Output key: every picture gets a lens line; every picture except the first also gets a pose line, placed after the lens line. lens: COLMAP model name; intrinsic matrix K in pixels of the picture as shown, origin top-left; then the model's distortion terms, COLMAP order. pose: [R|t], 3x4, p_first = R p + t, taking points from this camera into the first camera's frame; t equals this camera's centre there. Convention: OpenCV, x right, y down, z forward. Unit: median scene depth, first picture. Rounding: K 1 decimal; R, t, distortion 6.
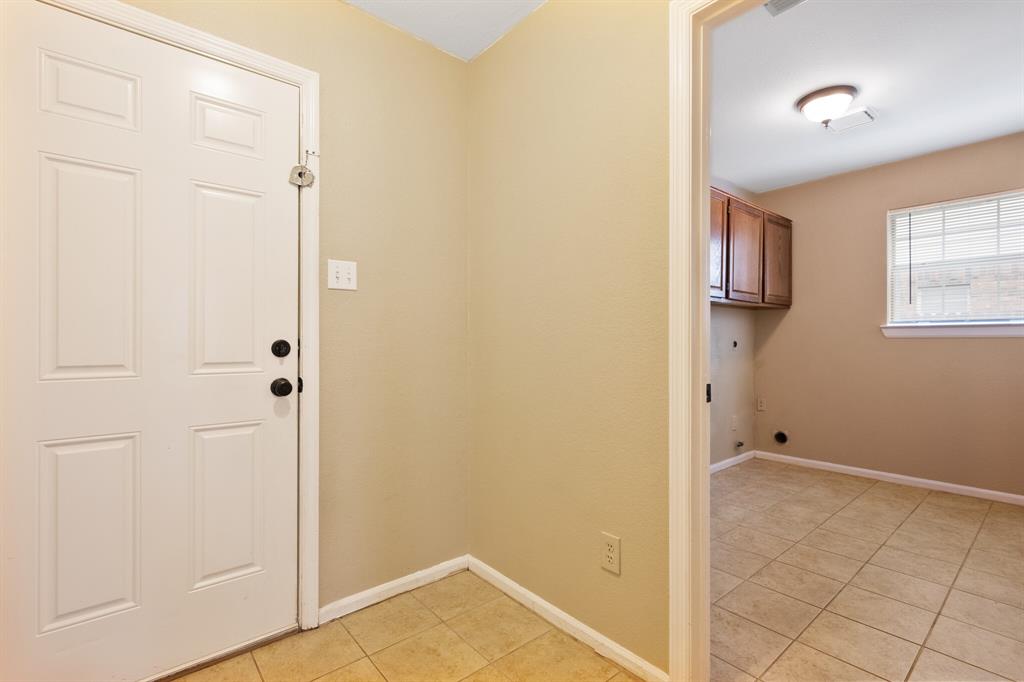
lens RADIAL K [[463.5, 0, 512.0], [0, 463.5, 341.0], [0, 0, 1]] dist [-0.000428, -0.000469]
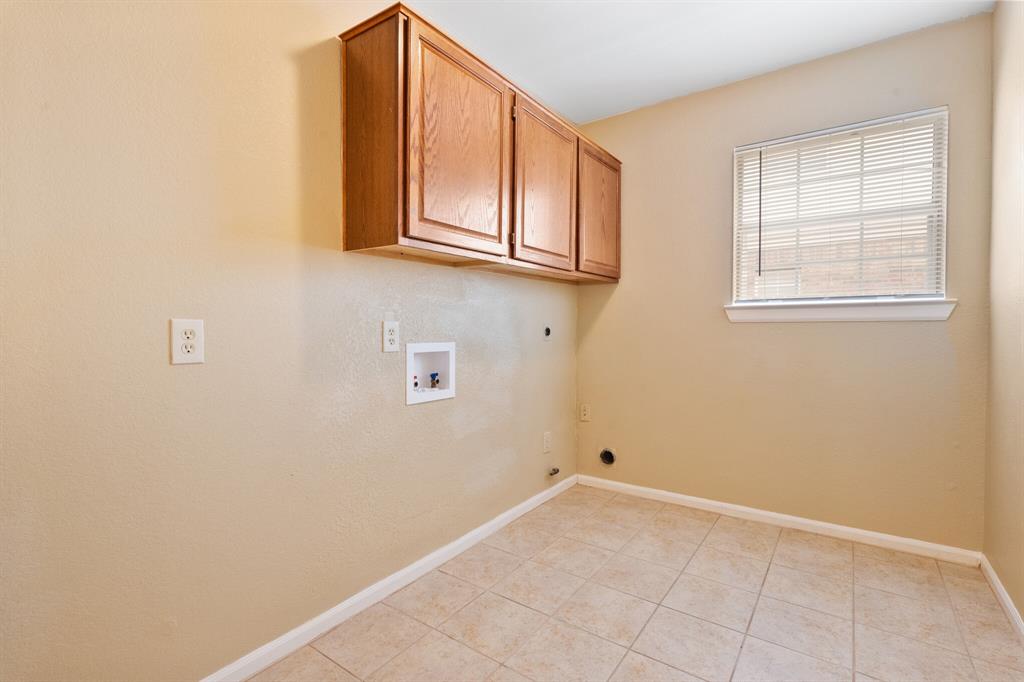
lens RADIAL K [[463.5, 0, 512.0], [0, 463.5, 341.0], [0, 0, 1]] dist [-0.000428, -0.000469]
pose [[0.968898, -0.010077, 0.247254, 0.282412], [0.003260, 0.999604, 0.027967, 0.001429], [-0.247438, -0.026291, 0.968547, 0.364618]]
